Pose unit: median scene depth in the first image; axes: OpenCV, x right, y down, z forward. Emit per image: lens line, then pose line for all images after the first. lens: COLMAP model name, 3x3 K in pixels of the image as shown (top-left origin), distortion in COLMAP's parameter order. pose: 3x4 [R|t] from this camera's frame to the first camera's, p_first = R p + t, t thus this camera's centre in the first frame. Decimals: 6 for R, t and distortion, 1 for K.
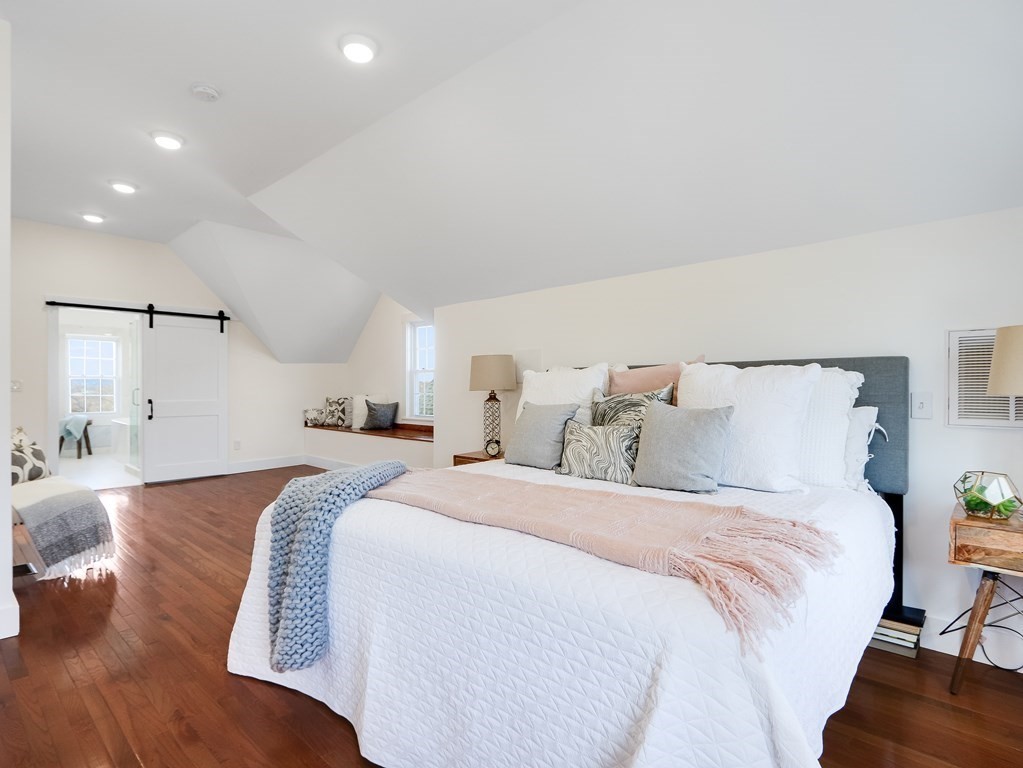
lens RADIAL K [[534.1, 0, 512.1], [0, 534.1, 388.9], [0, 0, 1]] dist [-0.002366, -0.000790]
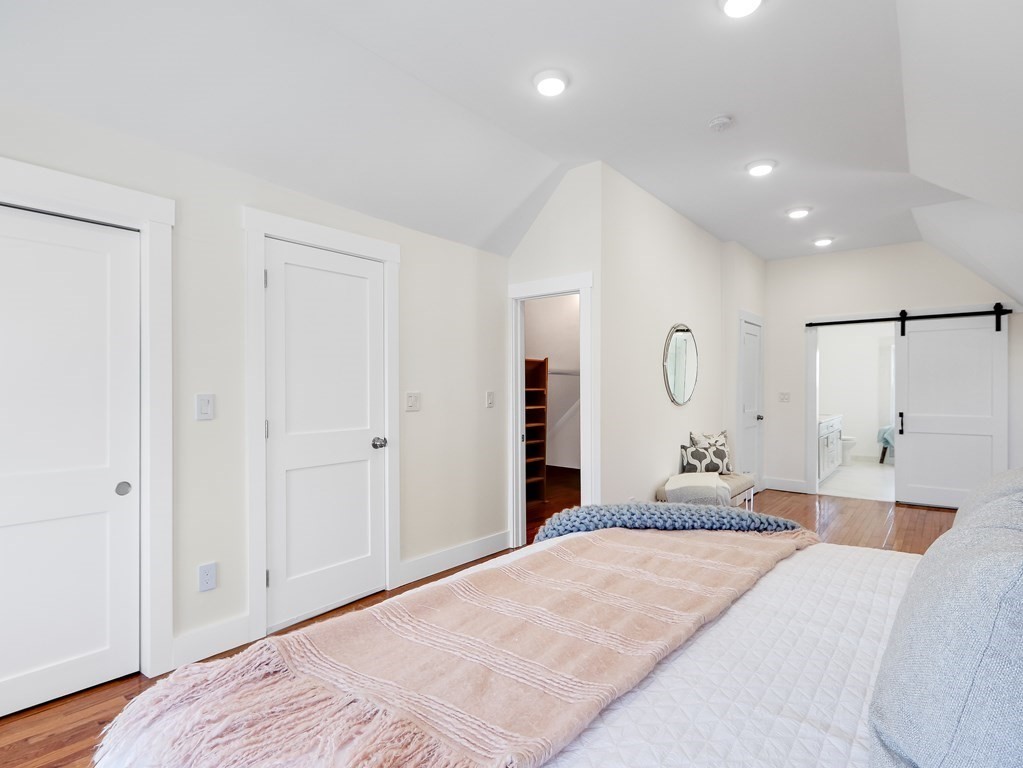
lens RADIAL K [[538.1, 0, 511.5], [0, 538.1, 384.0], [0, 0, 1]] dist [0.004037, 0.000778]
pose [[0.069010, -0.010953, -0.997556, 0.187055], [-0.007572, 0.999905, -0.011503, -0.012219], [0.997587, 0.008347, 0.068921, 0.219753]]
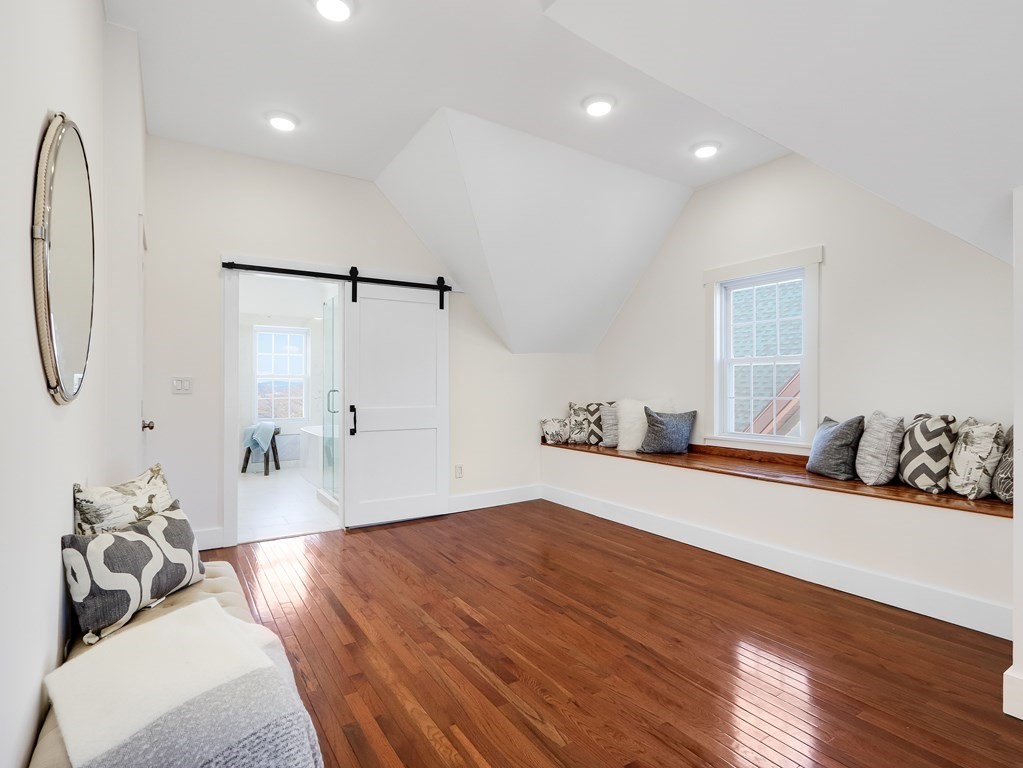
lens RADIAL K [[543.5, 0, 514.0], [0, 543.5, 383.1], [0, 0, 1]] dist [-0.002815, -0.000800]
pose [[0.966106, -0.003829, -0.258117, -0.257004], [0.000398, 0.999911, -0.013343, 0.000429], [0.258145, 0.012788, 0.966022, 0.326475]]
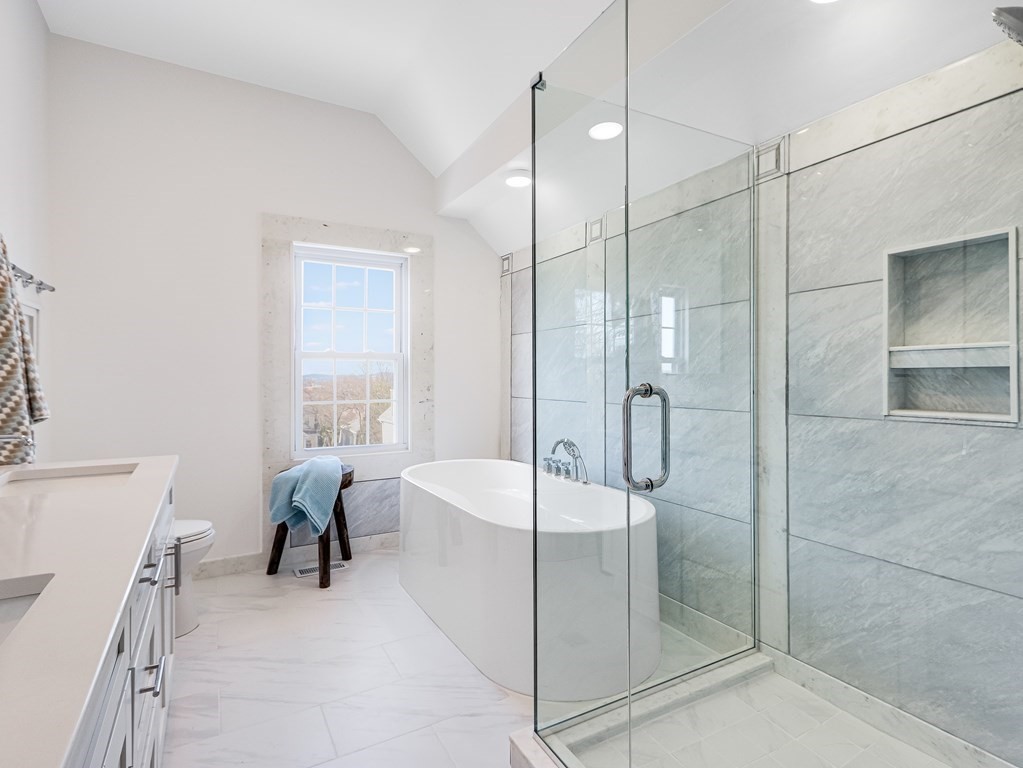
lens RADIAL K [[524.9, 0, 508.6], [0, 524.9, 380.3], [0, 0, 1]] dist [0.004569, -0.007536]
pose [[0.944748, -0.003886, -0.327774, -0.666362], [0.002033, 0.999980, -0.005995, -0.000624], [0.327791, 0.004997, 0.944737, 0.814007]]
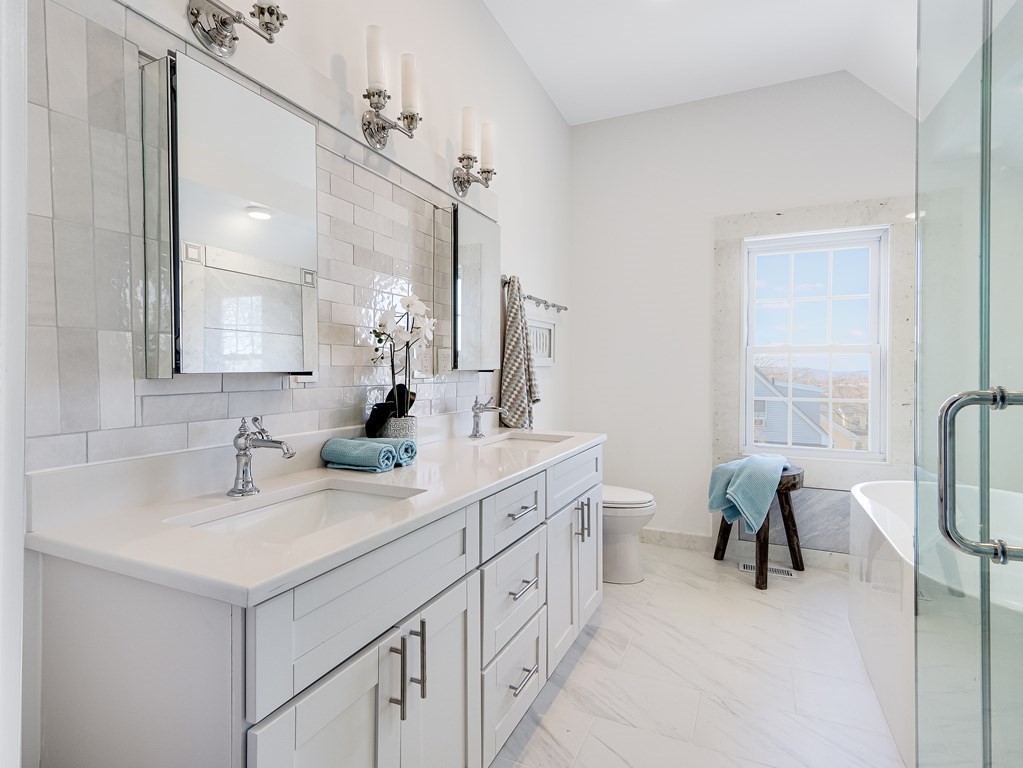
lens RADIAL K [[516.0, 0, 520.0], [0, 516.0, 374.5], [0, 0, 1]] dist [0.000000, 0.000304]
pose [[0.281966, 0.003287, -0.959419, -0.616293], [-0.015363, 0.999881, -0.001089, -0.001047], [0.959301, 0.015047, 0.281983, 0.863664]]
